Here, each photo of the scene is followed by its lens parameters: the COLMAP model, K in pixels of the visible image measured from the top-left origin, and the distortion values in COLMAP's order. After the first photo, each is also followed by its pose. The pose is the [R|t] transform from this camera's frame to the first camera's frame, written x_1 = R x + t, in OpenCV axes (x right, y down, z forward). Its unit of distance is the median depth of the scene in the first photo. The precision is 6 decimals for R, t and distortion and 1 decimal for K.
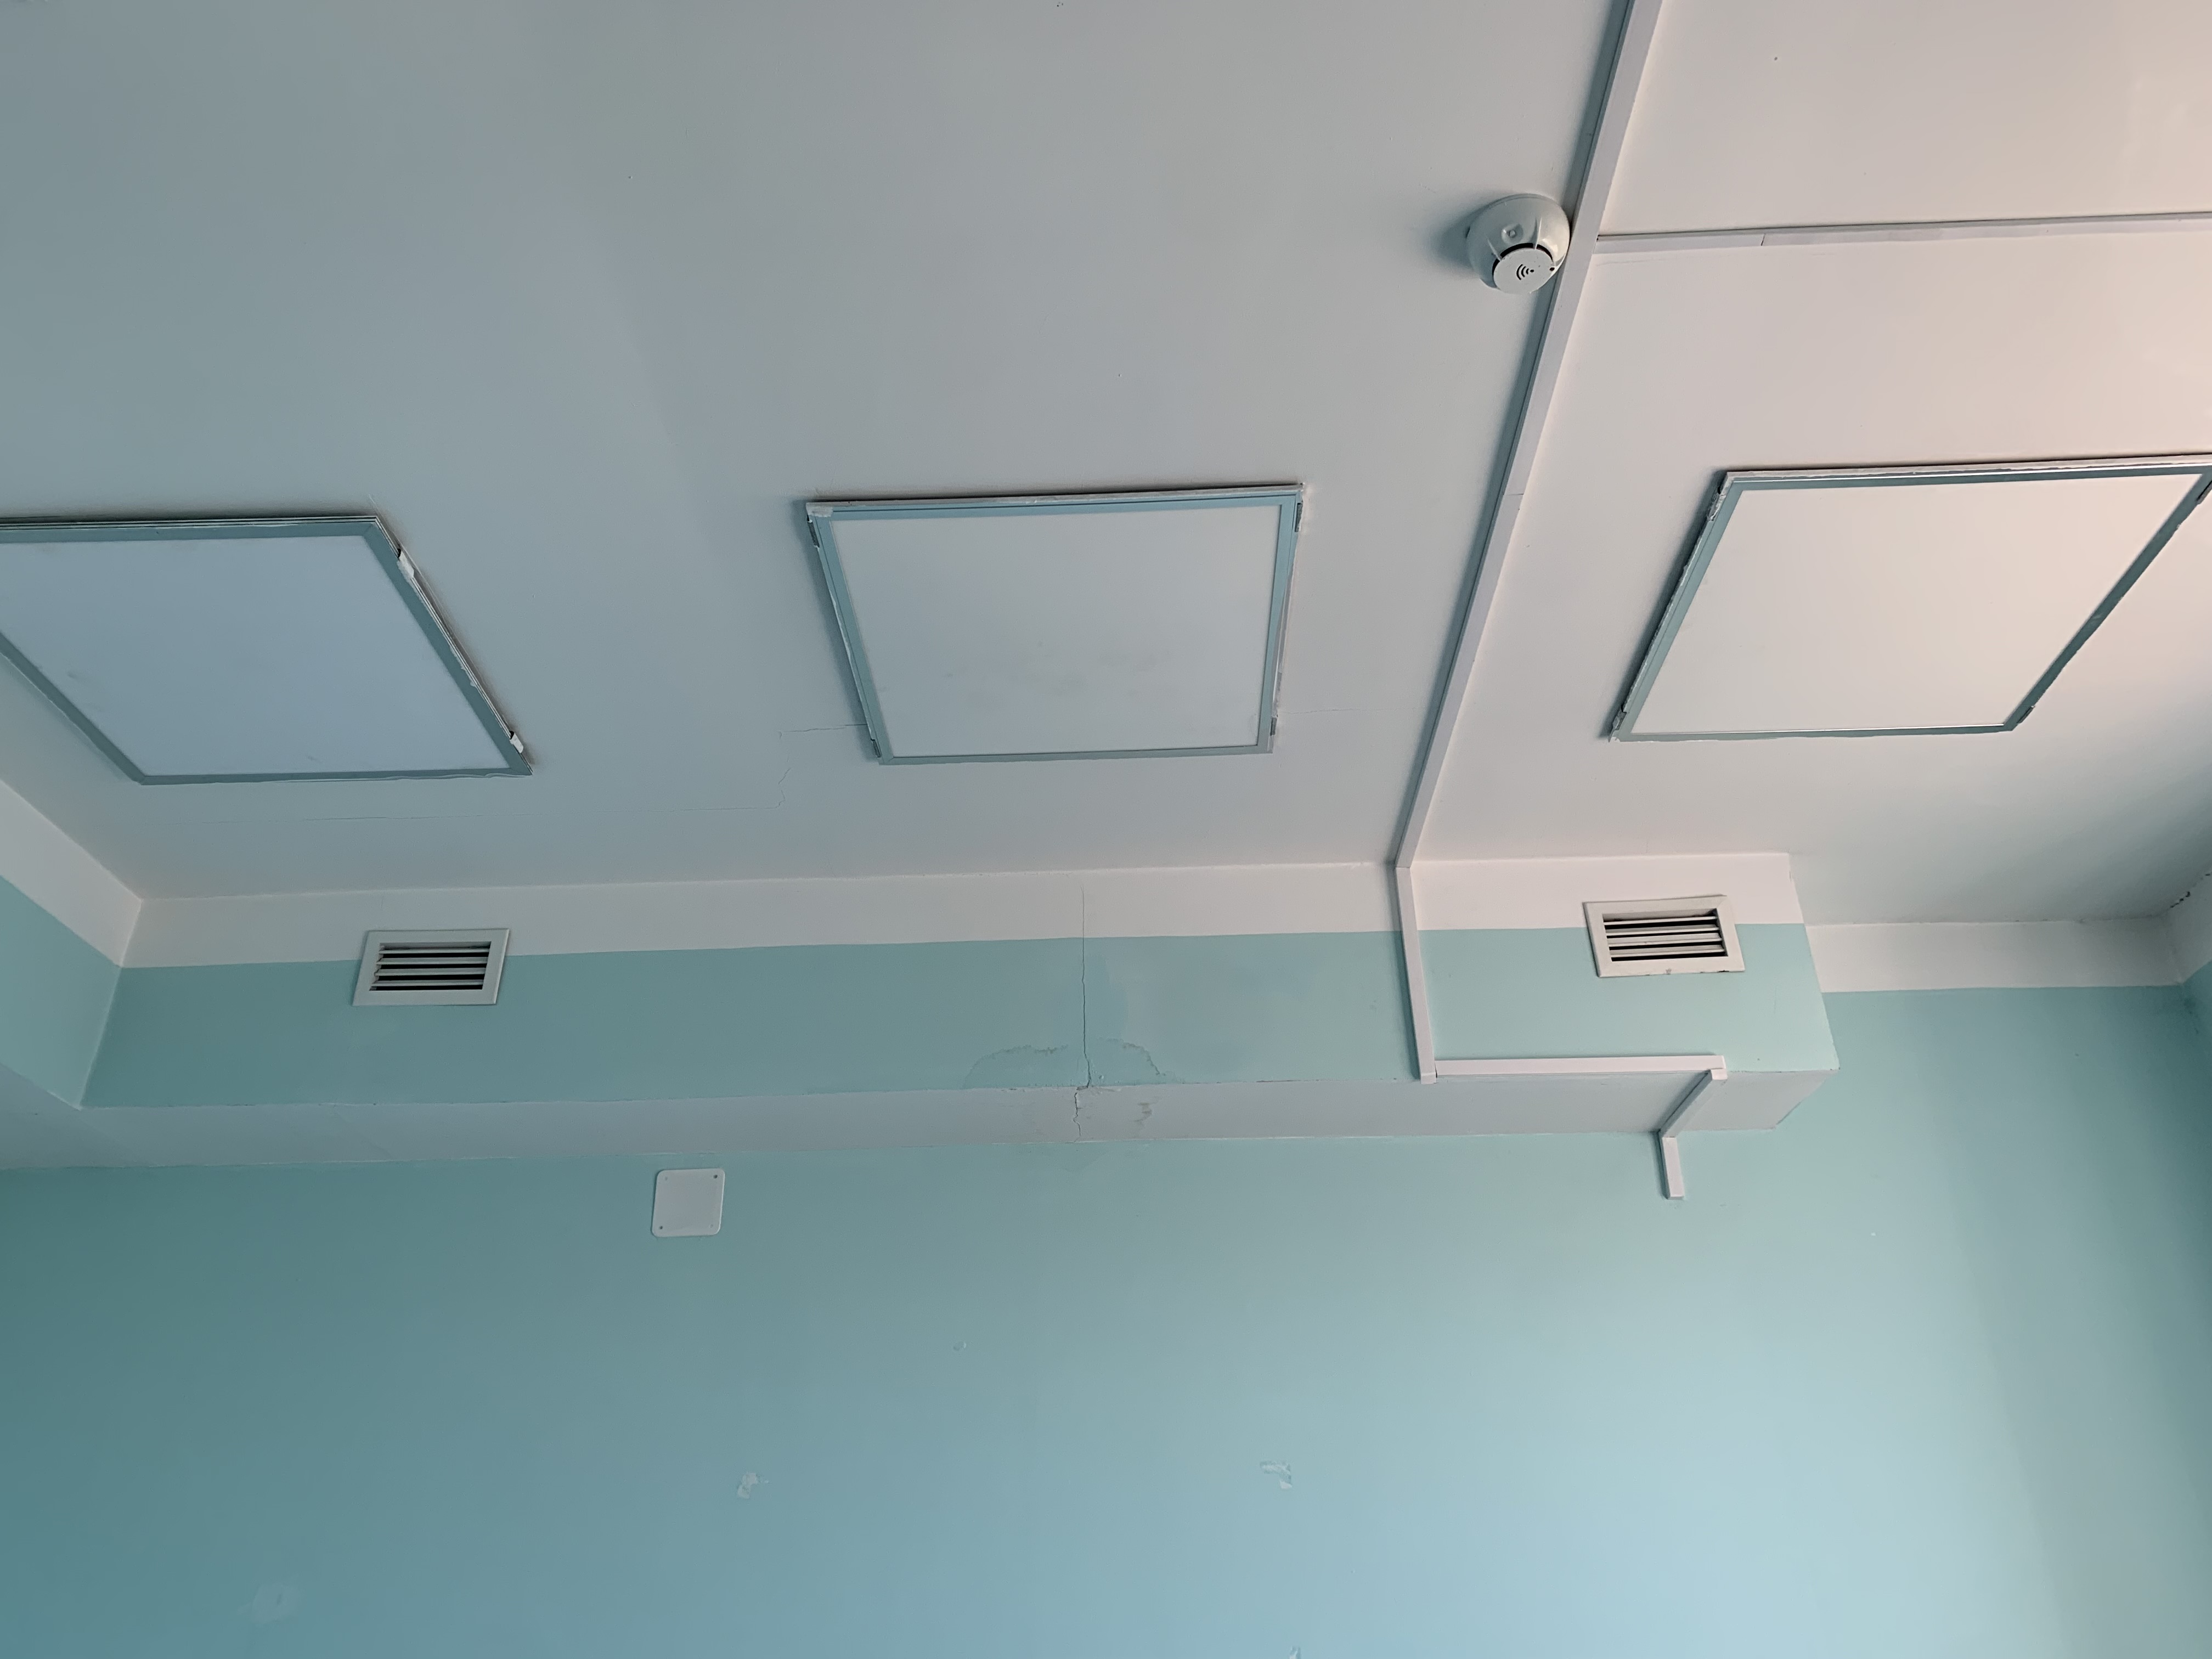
lens RADIAL K [[1686.1, 0, 1104.5], [0, 1686.1, 840.5], [0, 0, 1]] dist [0.059724, -0.083893]
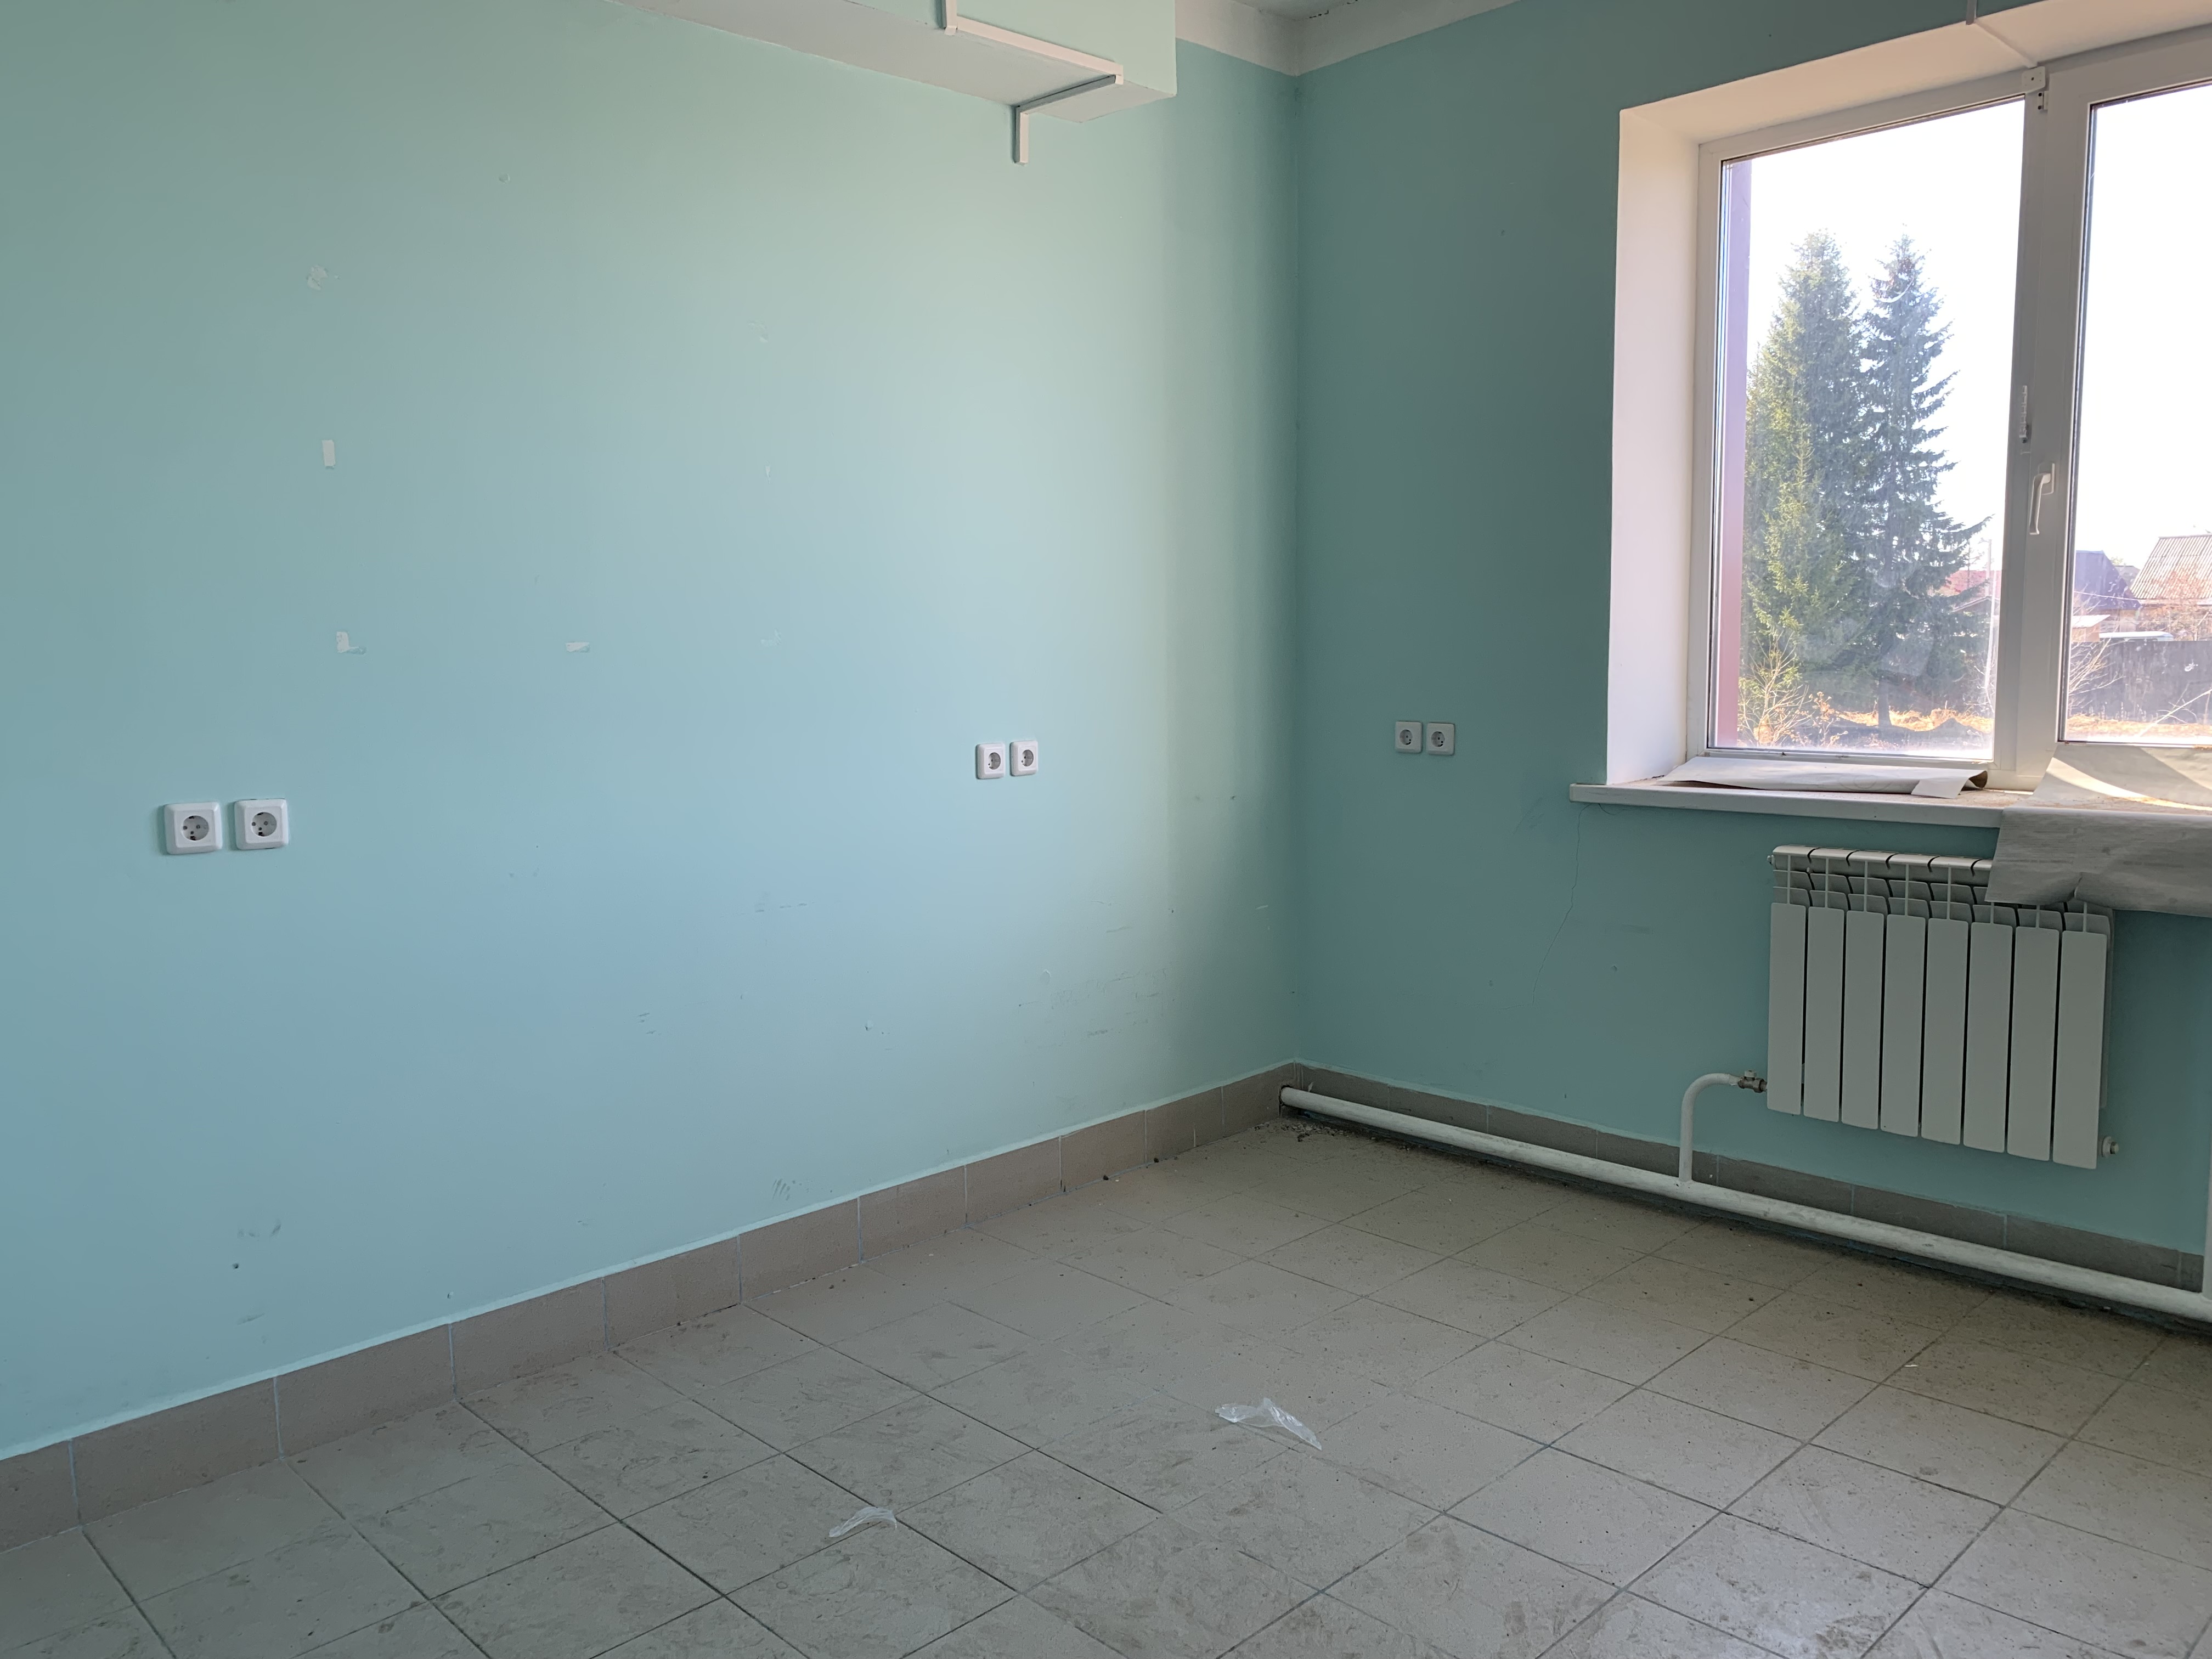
lens RADIAL K [[1686.1, 0, 1104.5], [0, 1686.1, 840.5], [0, 0, 1]] dist [0.059724, -0.083893]
pose [[0.701113, -0.090148, 0.707329, -0.581109], [-0.339975, 0.829702, 0.442732, 0.040704], [-0.626783, -0.550879, 0.551067, -0.046595]]
